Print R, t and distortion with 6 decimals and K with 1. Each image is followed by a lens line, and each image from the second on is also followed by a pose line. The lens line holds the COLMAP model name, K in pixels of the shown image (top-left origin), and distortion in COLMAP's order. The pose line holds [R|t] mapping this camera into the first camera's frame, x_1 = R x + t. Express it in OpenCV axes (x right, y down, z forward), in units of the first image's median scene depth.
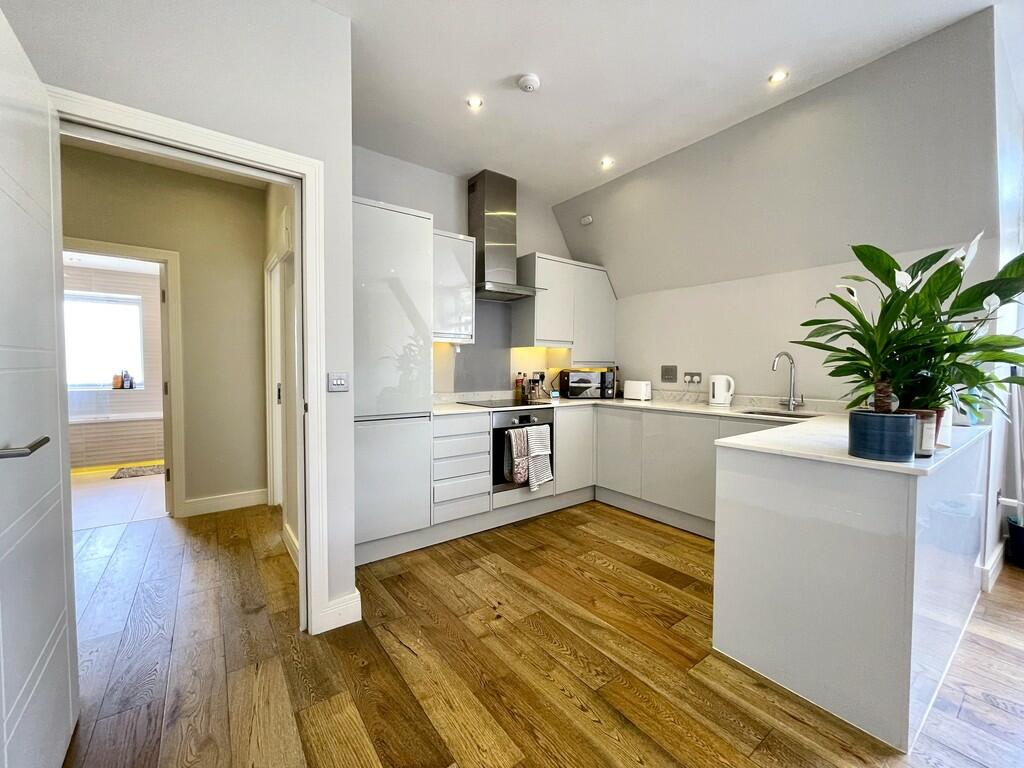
lens RADIAL K [[413.7, 0, 514.0], [0, 413.7, 392.8], [0, 0, 1]] dist [0.000984, -0.001680]
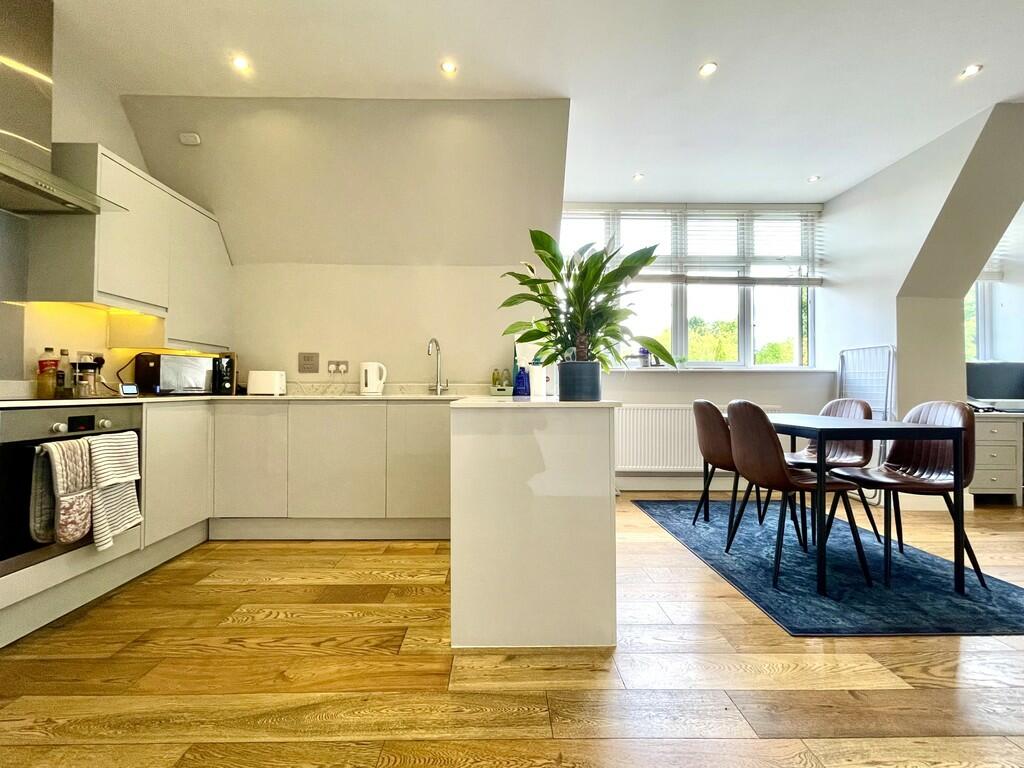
lens RADIAL K [[413.7, 0, 503.9], [0, 413.7, 386.8], [0, 0, 1]] dist [0.000984, -0.001680]
pose [[0.592977, -0.001878, 0.805217, -0.088505], [0.051534, 0.998036, -0.035623, 0.066749], [-0.803569, 0.062620, 0.591909, 0.219855]]
